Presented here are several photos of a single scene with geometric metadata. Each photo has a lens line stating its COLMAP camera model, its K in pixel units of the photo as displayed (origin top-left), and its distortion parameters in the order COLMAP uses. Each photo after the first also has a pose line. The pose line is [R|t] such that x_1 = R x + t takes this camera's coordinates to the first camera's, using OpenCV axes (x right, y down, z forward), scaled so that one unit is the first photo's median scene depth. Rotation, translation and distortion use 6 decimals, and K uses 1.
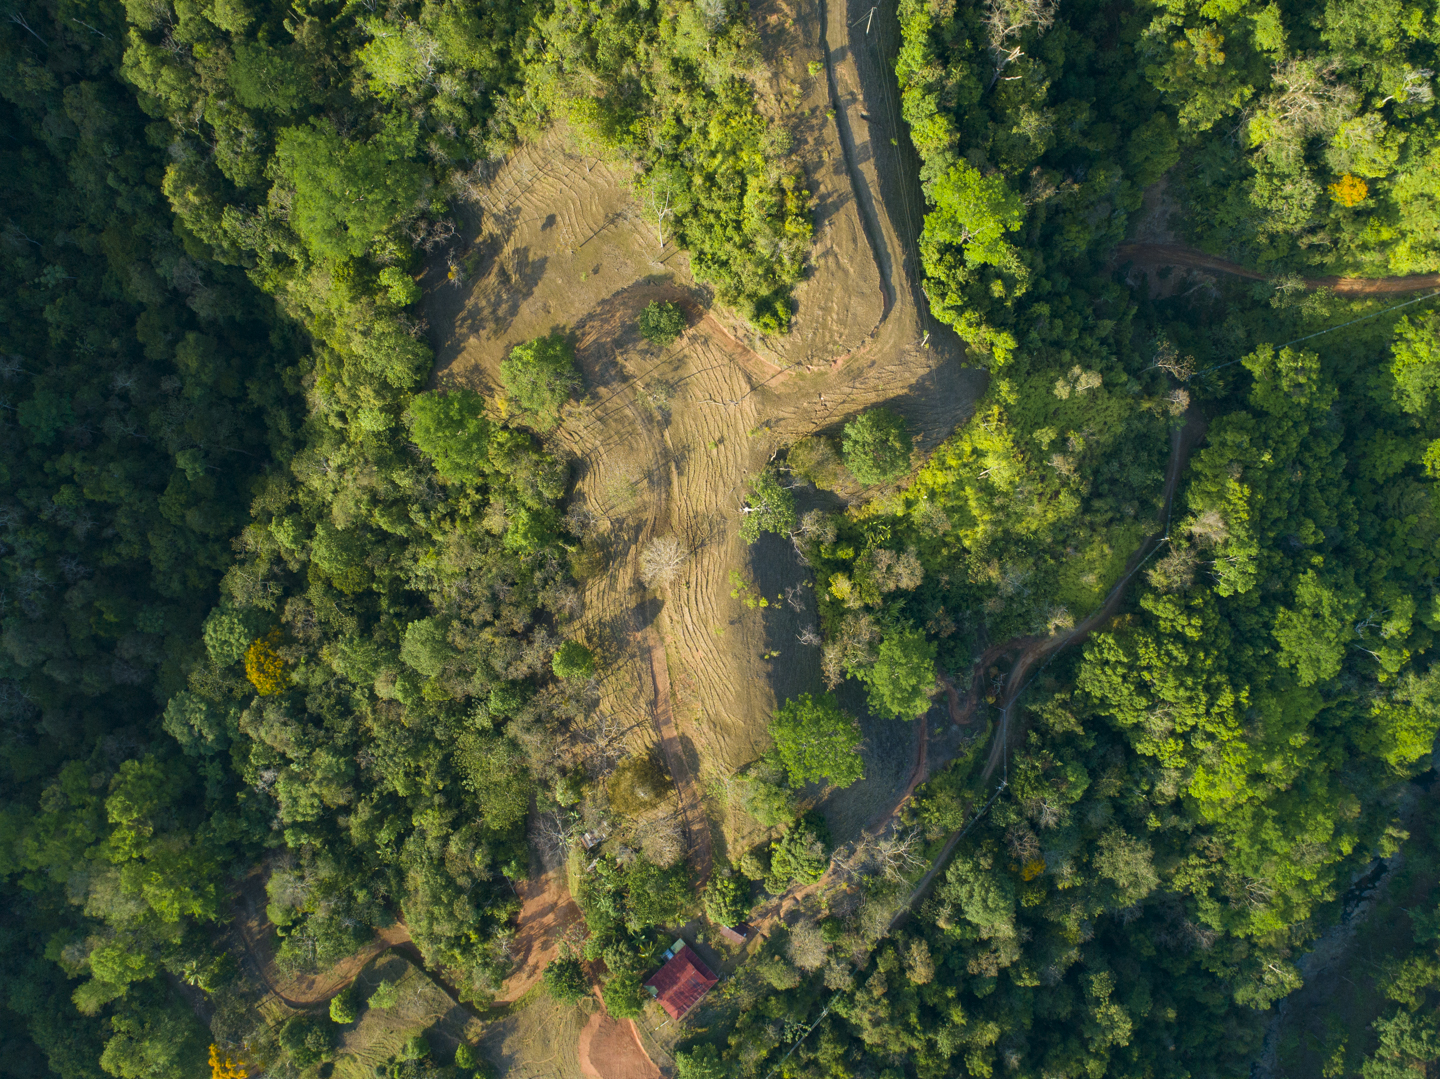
lens RADIAL K [[1091.7, 0, 731.4], [0, 1091.7, 539.8], [0, 0, 1]] dist [-0.022466, 0.010431]
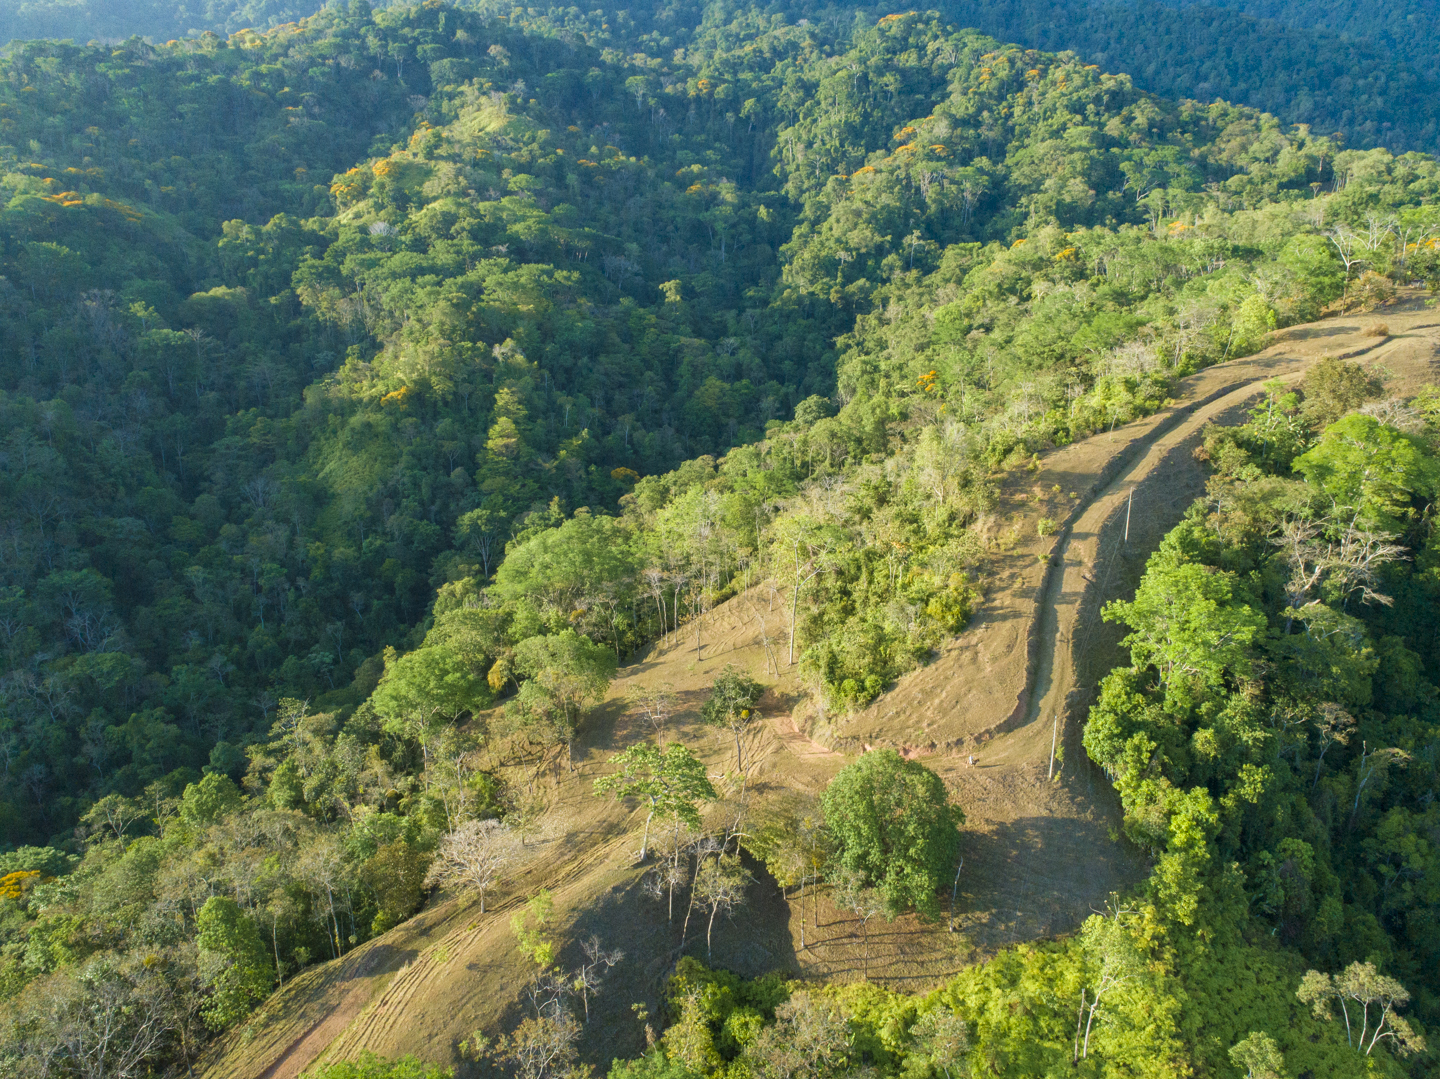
lens RADIAL K [[1091.7, 0, 718.0], [0, 1091.7, 540.6], [0, 0, 1]] dist [-0.022466, 0.010431]
pose [[0.785076, 0.182437, -0.591922, 0.325003], [-0.618061, 0.293505, -0.729284, 0.292374], [0.040684, 0.938388, 0.343181, 0.608877]]
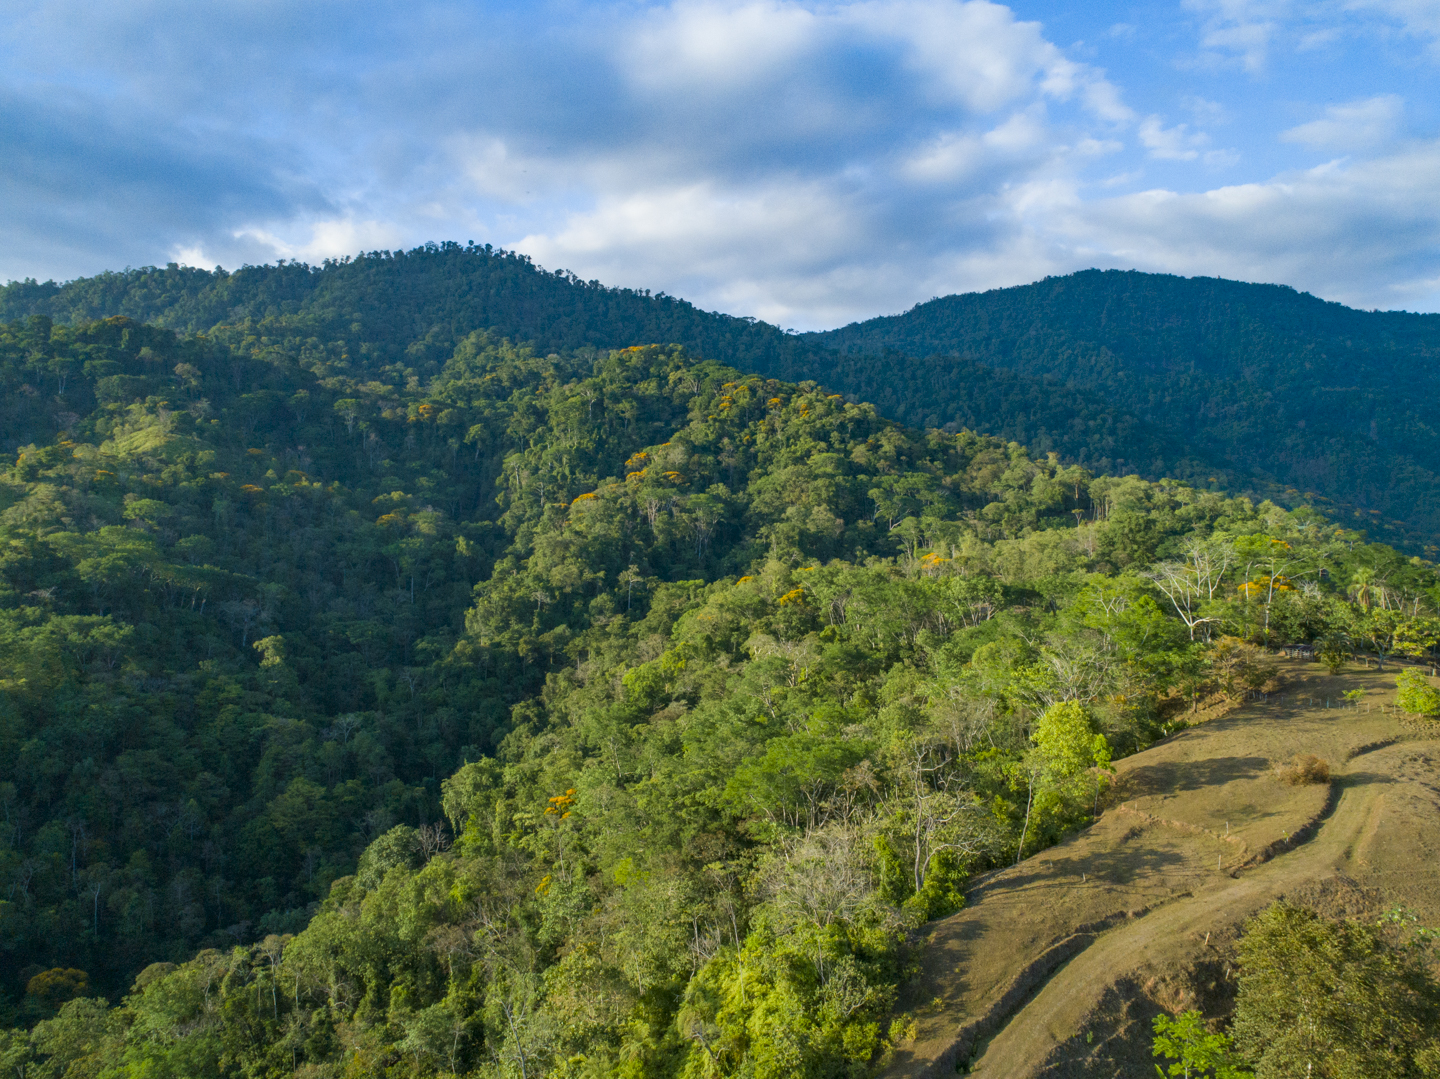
lens RADIAL K [[1091.7, 0, 718.6], [0, 1091.7, 535.7], [0, 0, 1]] dist [-0.022466, 0.010431]
pose [[0.883624, -0.001793, -0.468195, 0.172515], [-0.467101, 0.065031, -0.881809, -0.311746], [0.032028, 0.997882, 0.056625, 0.651987]]
